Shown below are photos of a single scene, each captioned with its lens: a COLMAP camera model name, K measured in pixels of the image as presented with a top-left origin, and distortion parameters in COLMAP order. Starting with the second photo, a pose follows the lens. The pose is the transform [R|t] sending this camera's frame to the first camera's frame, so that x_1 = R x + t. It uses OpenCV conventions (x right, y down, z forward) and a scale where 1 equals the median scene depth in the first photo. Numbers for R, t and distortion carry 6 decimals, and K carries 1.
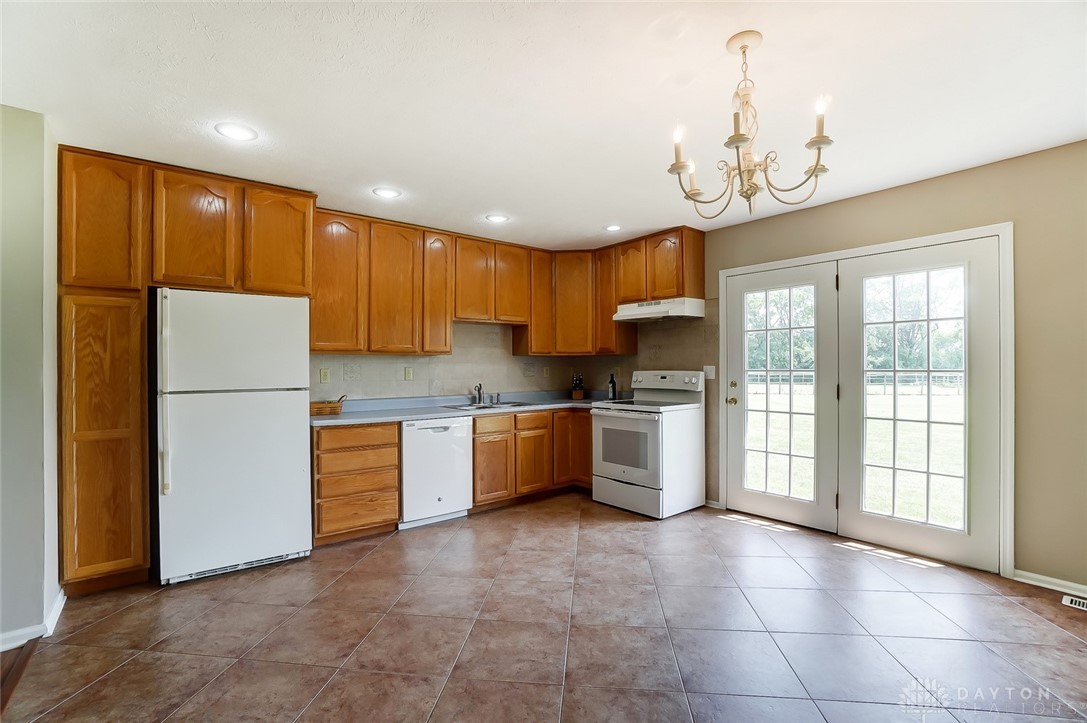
lens RADIAL K [[476.0, 0, 544.2], [0, 476.0, 363.0], [0, 0, 1]] dist [0.000719, 0.000370]
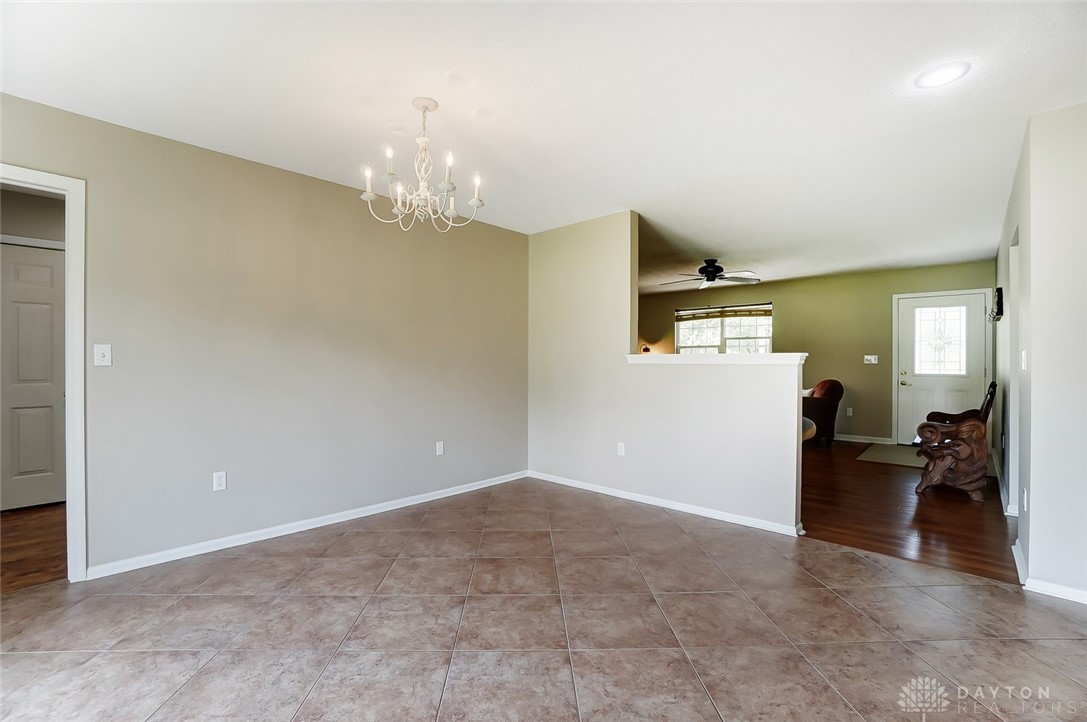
lens RADIAL K [[476.0, 0, 547.3], [0, 476.0, 366.7], [0, 0, 1]] dist [0.000719, 0.000370]
pose [[-0.987923, -0.000702, -0.154946, 0.234745], [-0.000549, 0.999999, -0.001032, 0.057900], [0.154947, -0.000935, -0.987922, 1.941402]]
